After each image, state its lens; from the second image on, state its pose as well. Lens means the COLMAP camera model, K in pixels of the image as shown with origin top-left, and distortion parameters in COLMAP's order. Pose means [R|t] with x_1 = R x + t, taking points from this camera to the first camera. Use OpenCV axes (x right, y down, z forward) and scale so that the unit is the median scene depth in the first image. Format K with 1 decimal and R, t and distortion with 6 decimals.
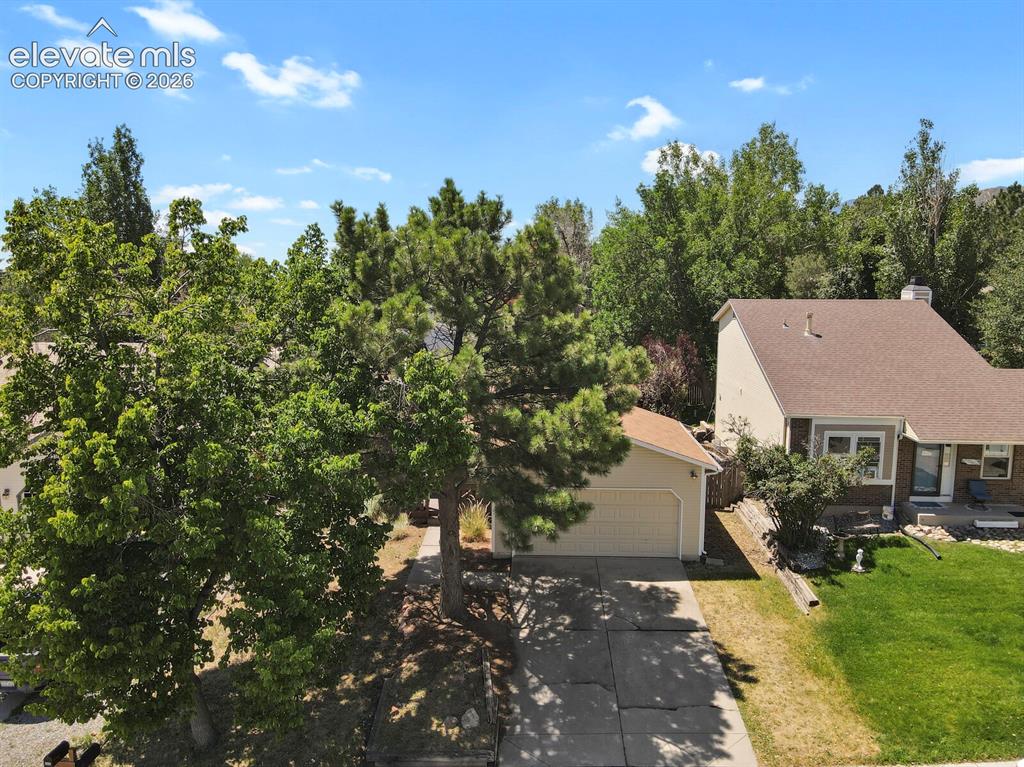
lens RADIAL K [[754.9, 0, 512.0], [0, 754.9, 383.5], [0, 0, 1]] dist [0.000263, 0.037114]
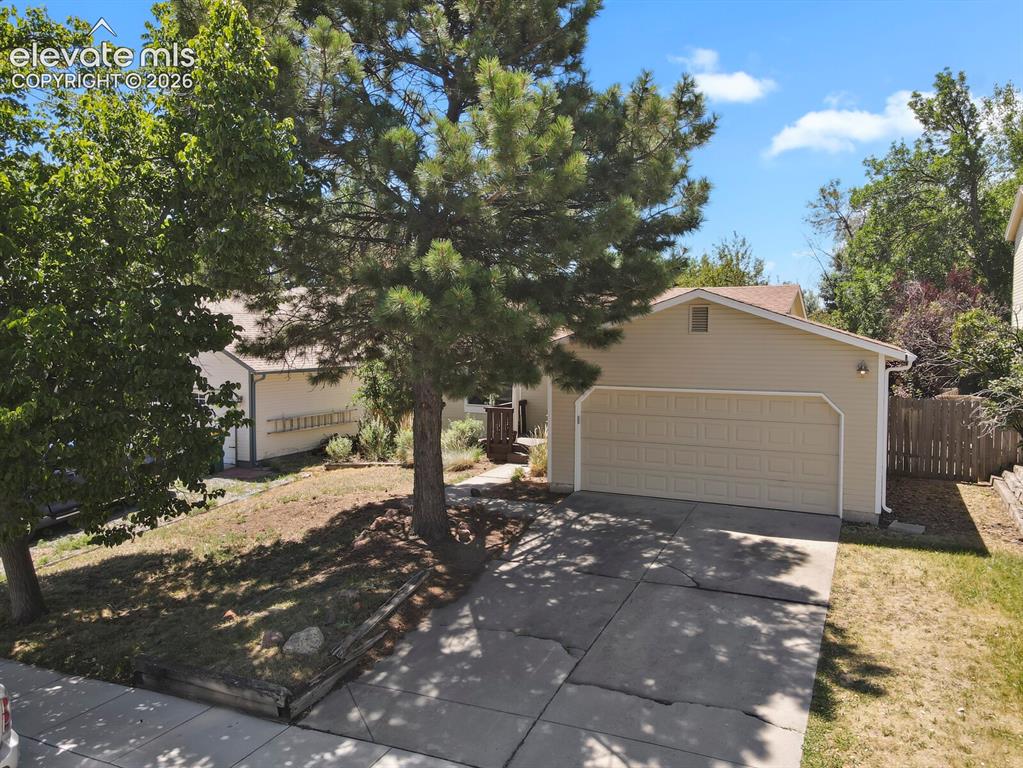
lens RADIAL K [[754.2, 0, 511.5], [0, 754.2, 384.0], [0, 0, 1]] dist [0.000263, 0.037114]
pose [[0.909825, 0.024727, -0.414255, 0.276865], [-0.063810, 0.994688, -0.080773, 0.232326], [0.410057, 0.099923, 0.906570, 0.421592]]
